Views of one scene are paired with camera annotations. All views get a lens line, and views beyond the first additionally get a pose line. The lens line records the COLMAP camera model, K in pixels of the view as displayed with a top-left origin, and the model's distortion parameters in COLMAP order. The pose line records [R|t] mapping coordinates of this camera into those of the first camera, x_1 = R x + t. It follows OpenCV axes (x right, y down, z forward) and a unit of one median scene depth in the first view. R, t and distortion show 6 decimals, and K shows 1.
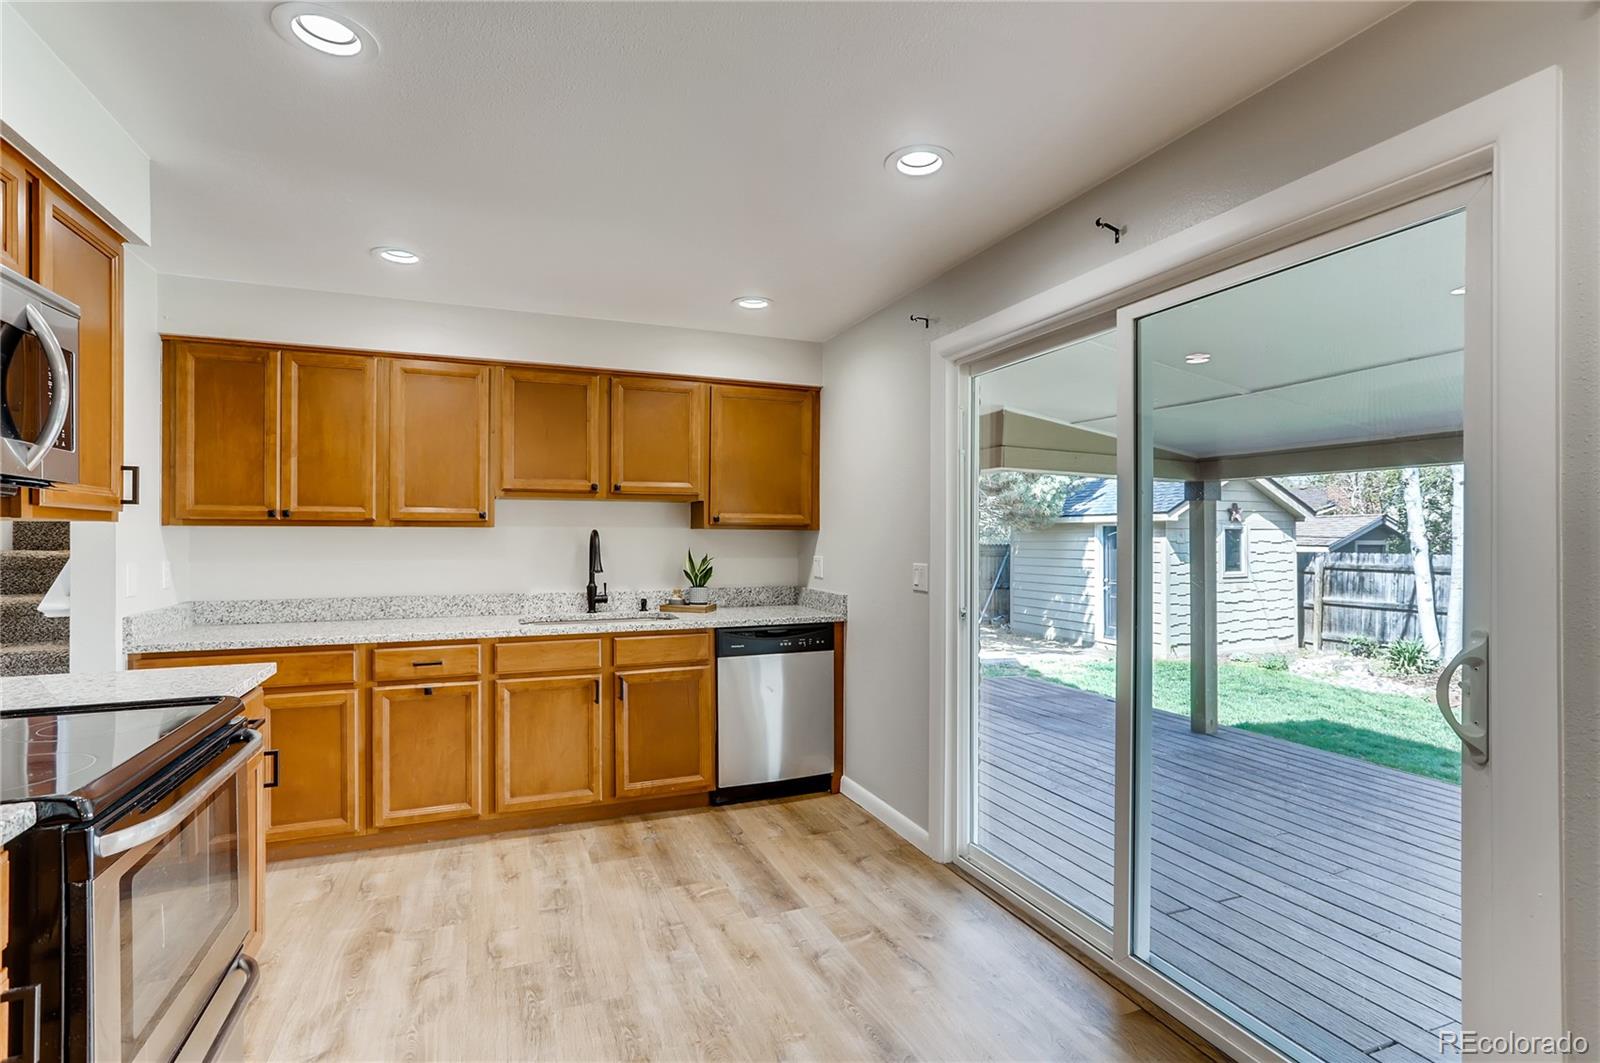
lens RADIAL K [[762.0, 0, 798.5], [0, 762.0, 536.4], [0, 0, 1]] dist [-0.029339, 0.021602]
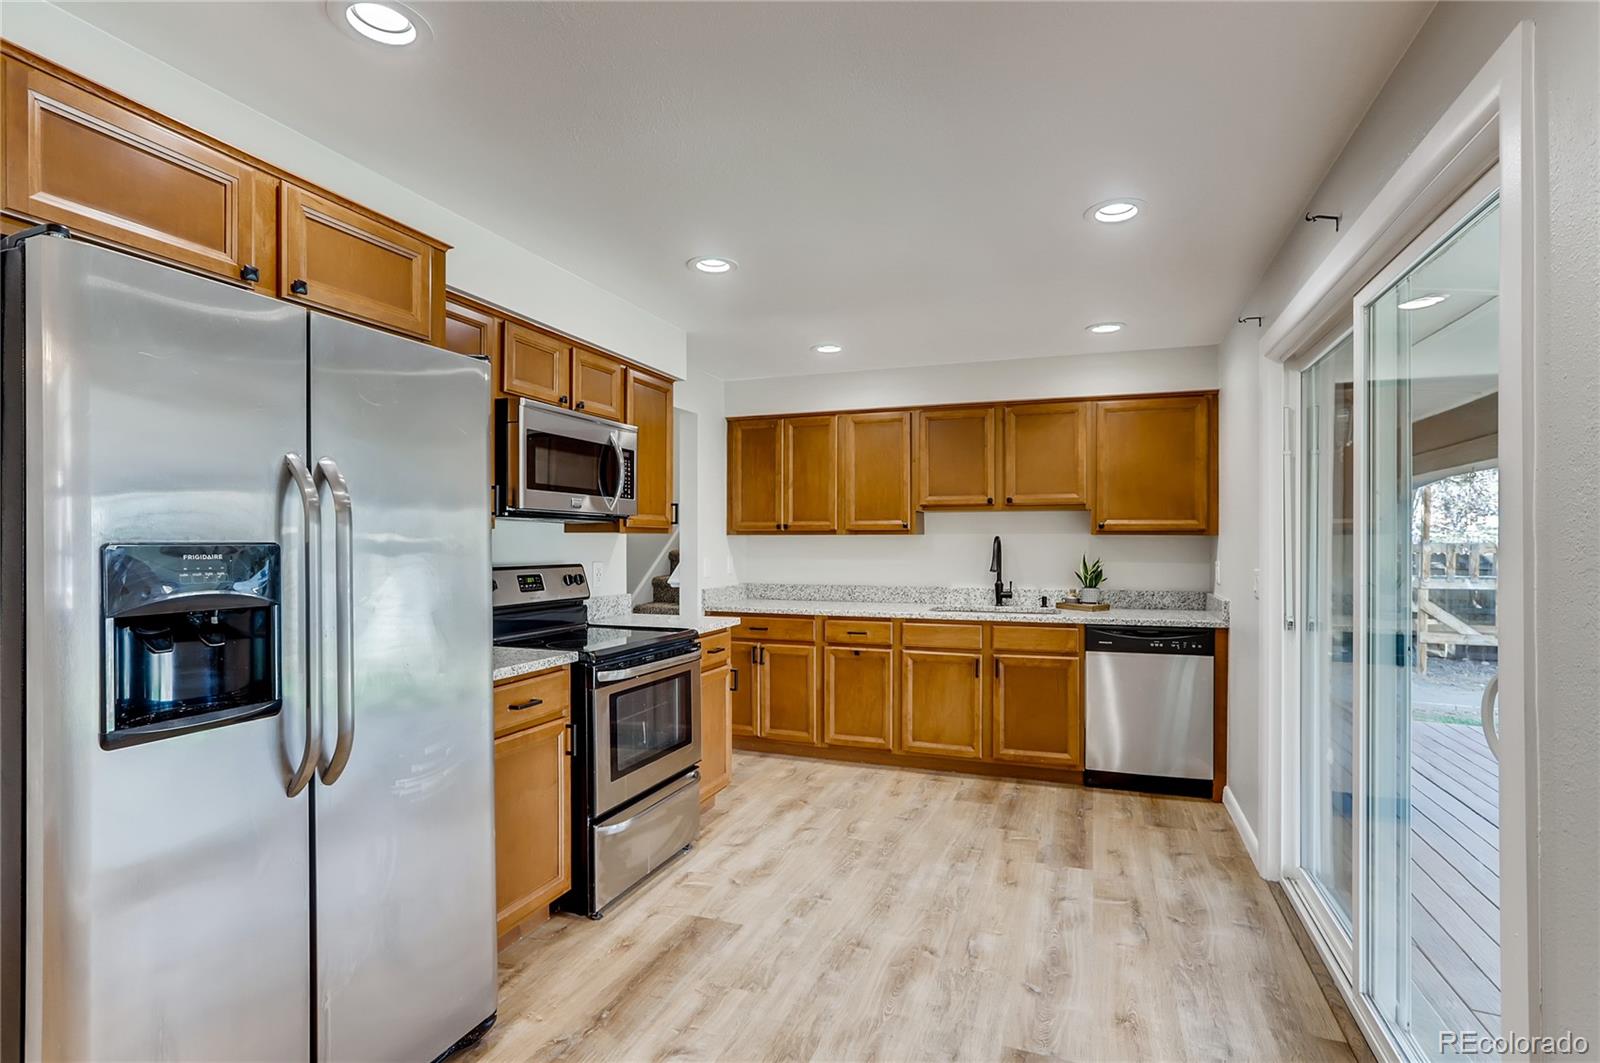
lens RADIAL K [[766.8, 0, 815.6], [0, 766.8, 538.5], [0, 0, 1]] dist [-0.022647, 0.010578]
pose [[0.744626, -0.003148, -0.667474, 0.344683], [0.000437, 0.999991, -0.004229, 0.000112], [0.667481, 0.002857, 0.744621, -0.089978]]
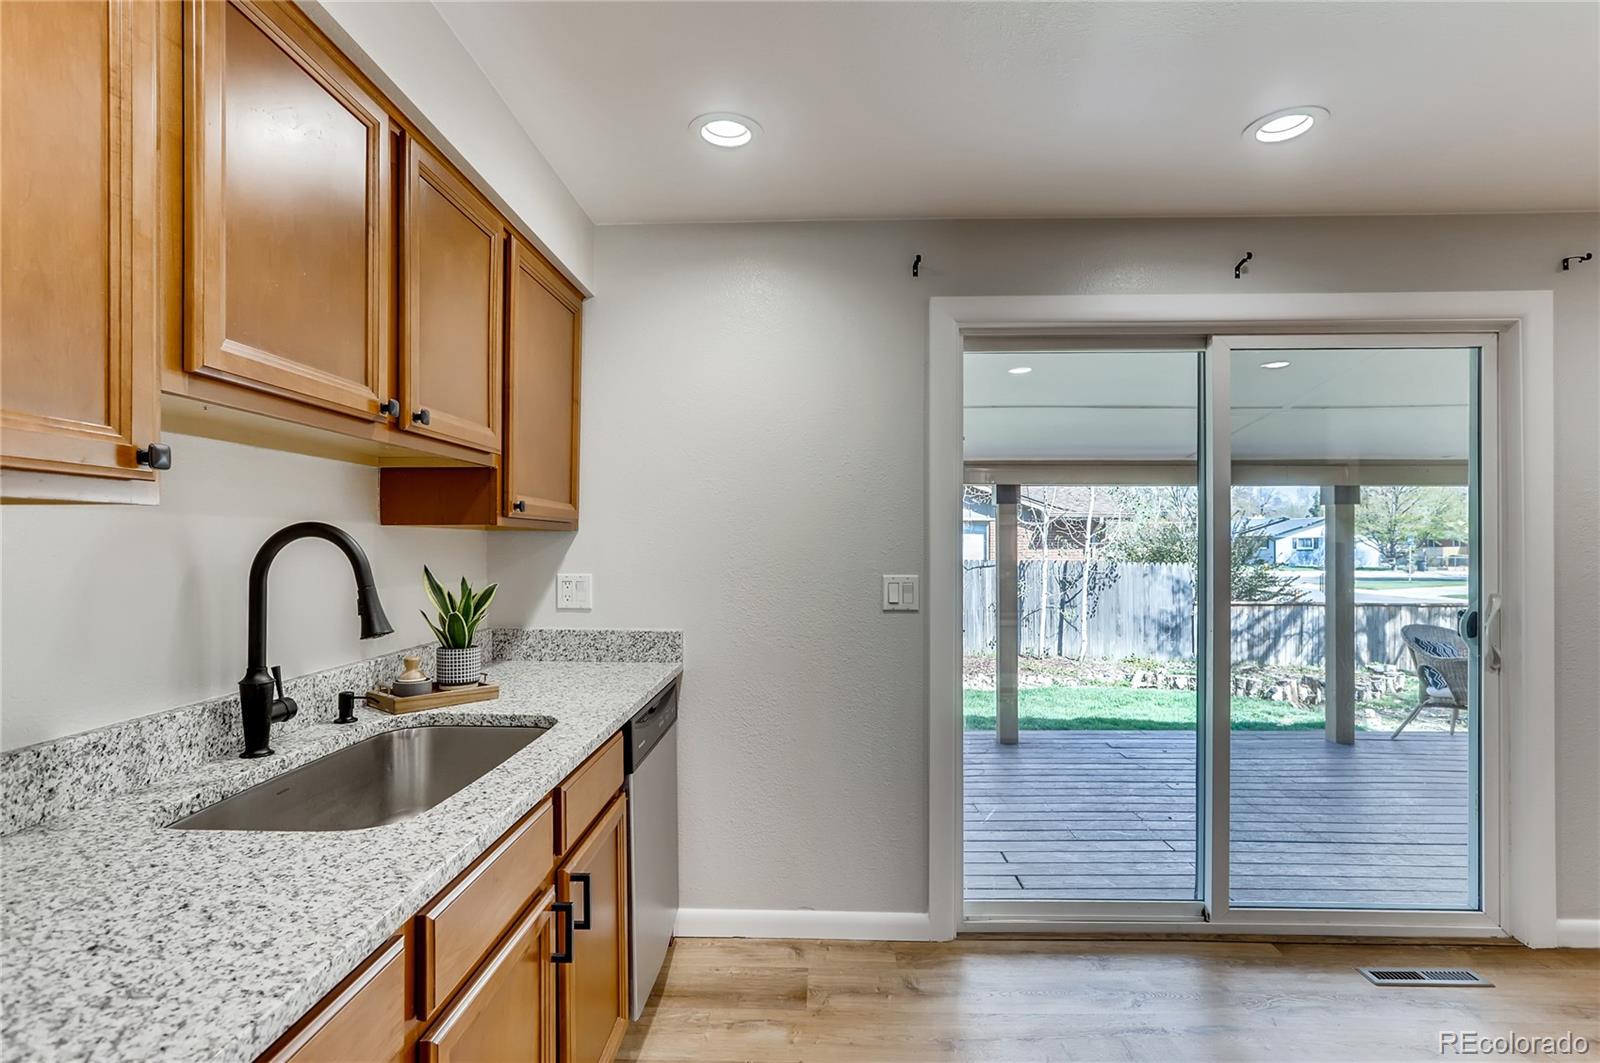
lens RADIAL K [[796.5, 0, 801.2], [0, 796.5, 543.7], [0, 0, 1]] dist [-0.030234, 0.020220]
pose [[0.402956, -0.003465, 0.915213, -0.556703], [0.002112, 0.999994, 0.002855, 0.001401], [-0.915217, 0.000783, 0.402960, 0.679598]]
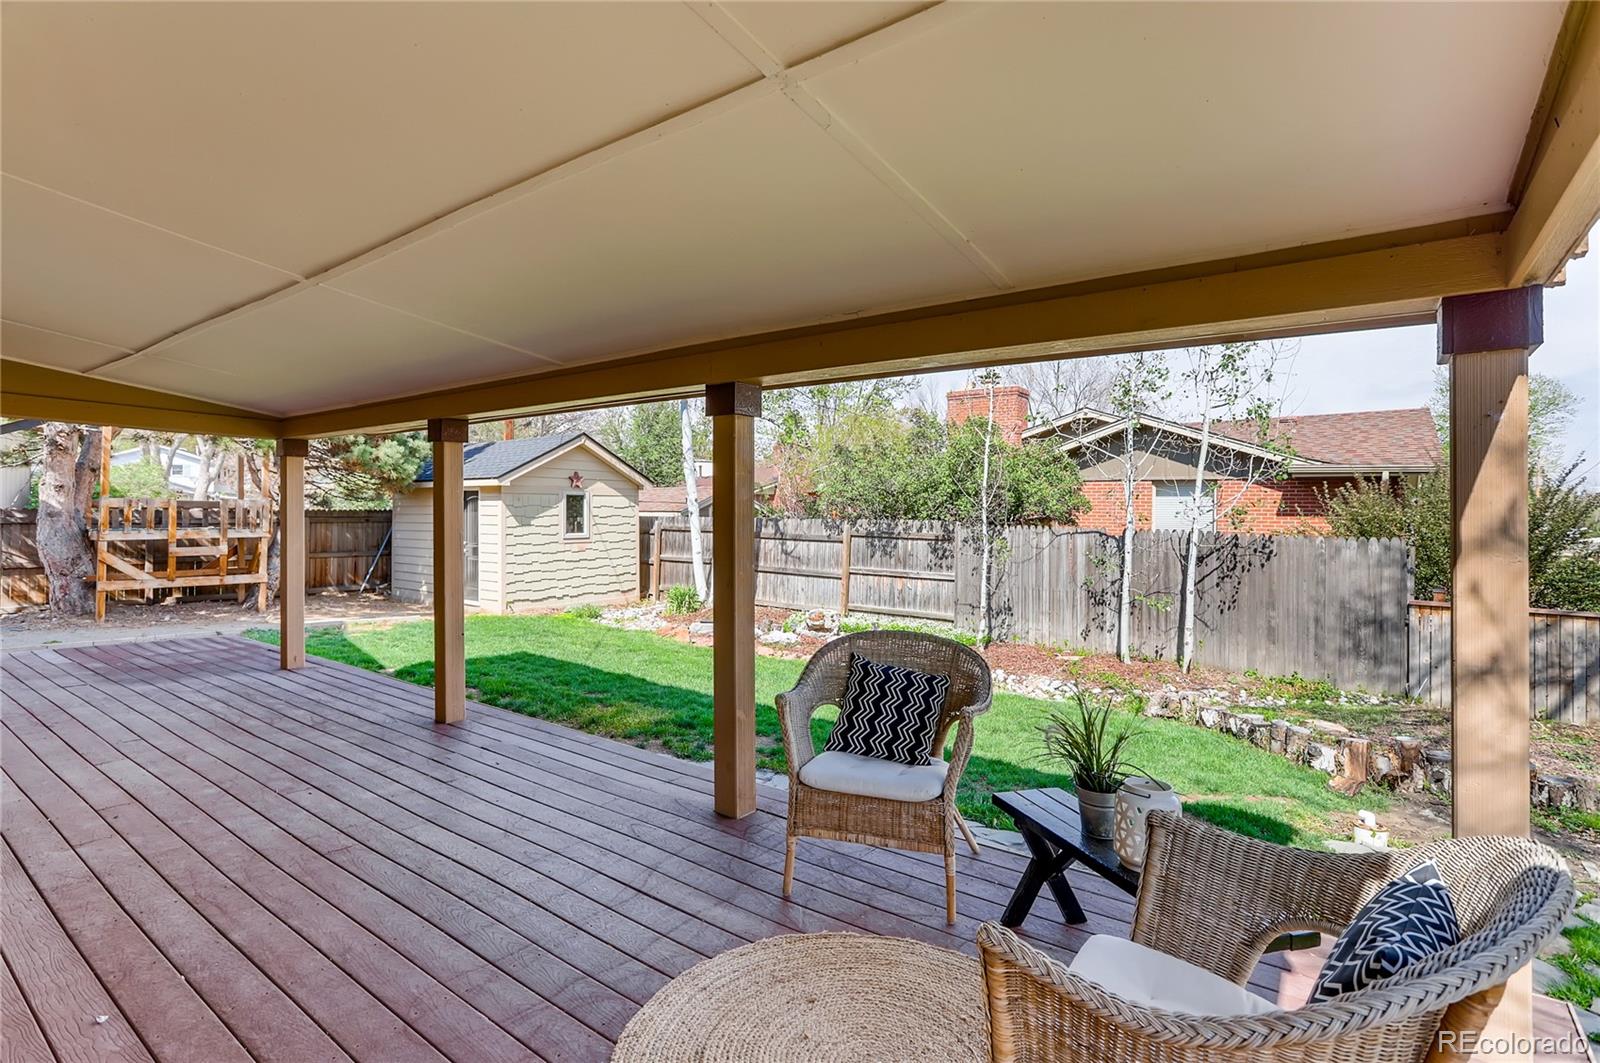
lens RADIAL K [[785.1, 0, 796.2], [0, 785.1, 512.2], [0, 0, 1]] dist [-0.020522, 0.013274]
pose [[0.857440, 0.004414, 0.514565, 0.945701], [-0.006017, 0.999981, 0.001449, 0.044349], [-0.514549, -0.004338, 0.857450, -0.559286]]
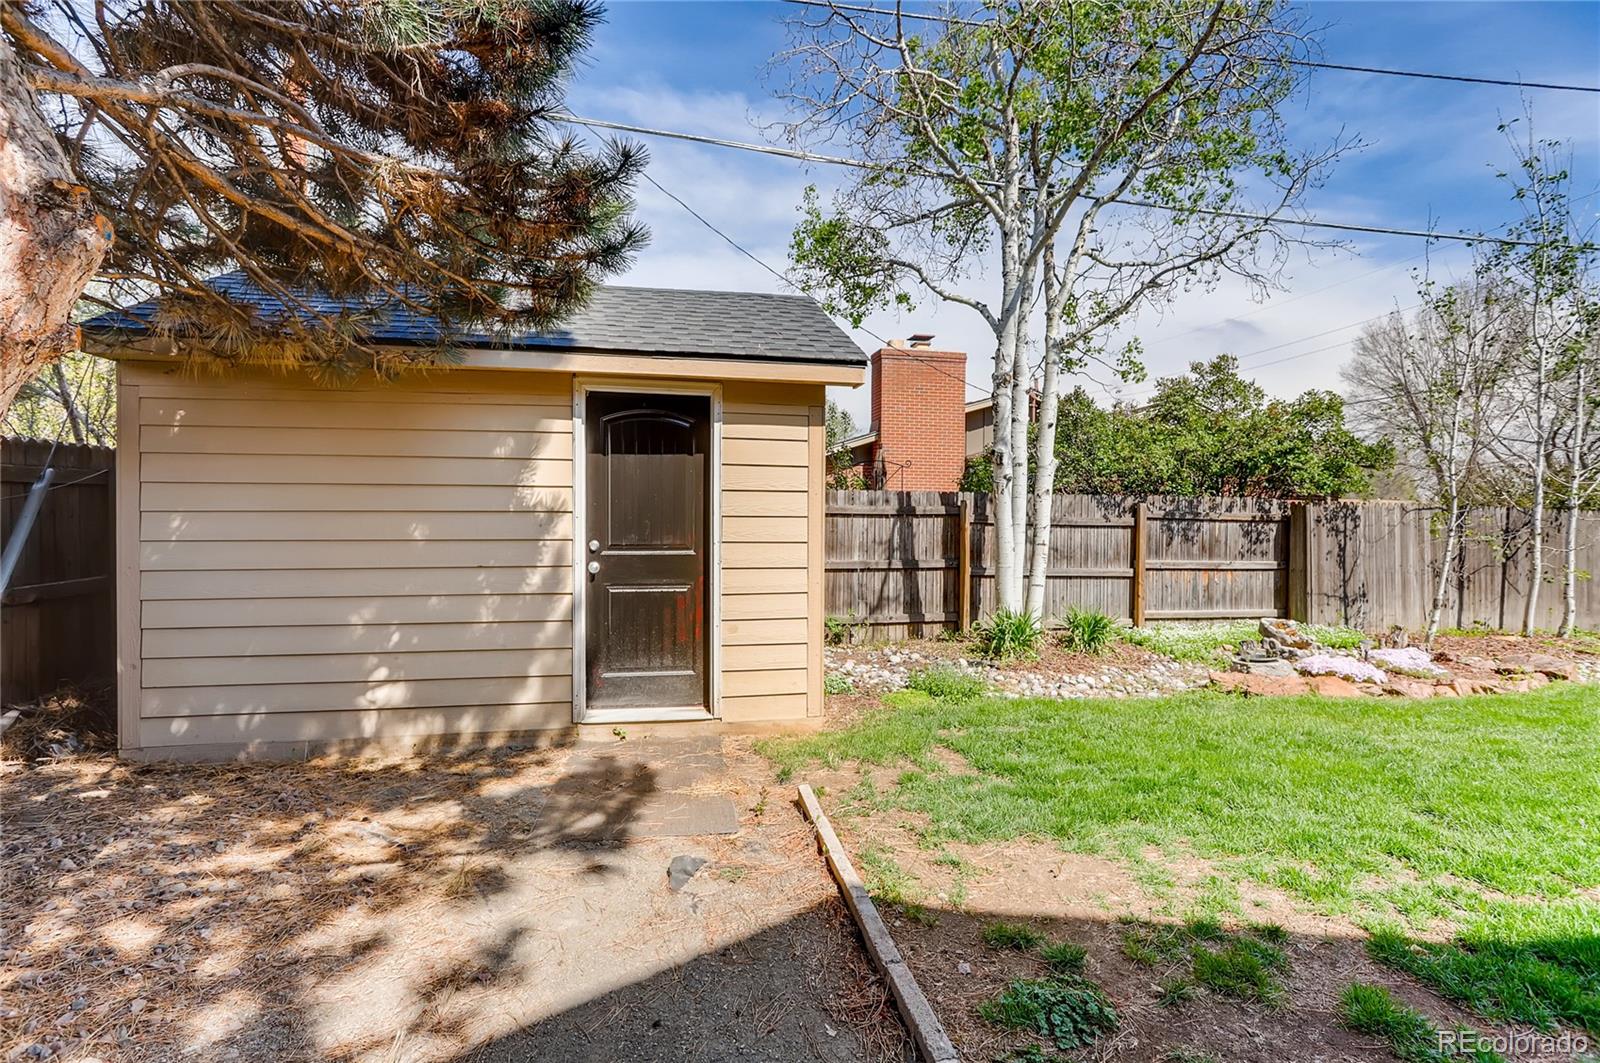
lens RADIAL K [[779.5, 0, 802.2], [0, 779.5, 532.2], [0, 0, 1]] dist [-0.028381, 0.021362]
pose [[0.177013, -0.011989, 0.984135, 0.227419], [-0.004668, 0.999904, 0.013021, 0.182823], [-0.984197, -0.006899, 0.176941, 3.261245]]
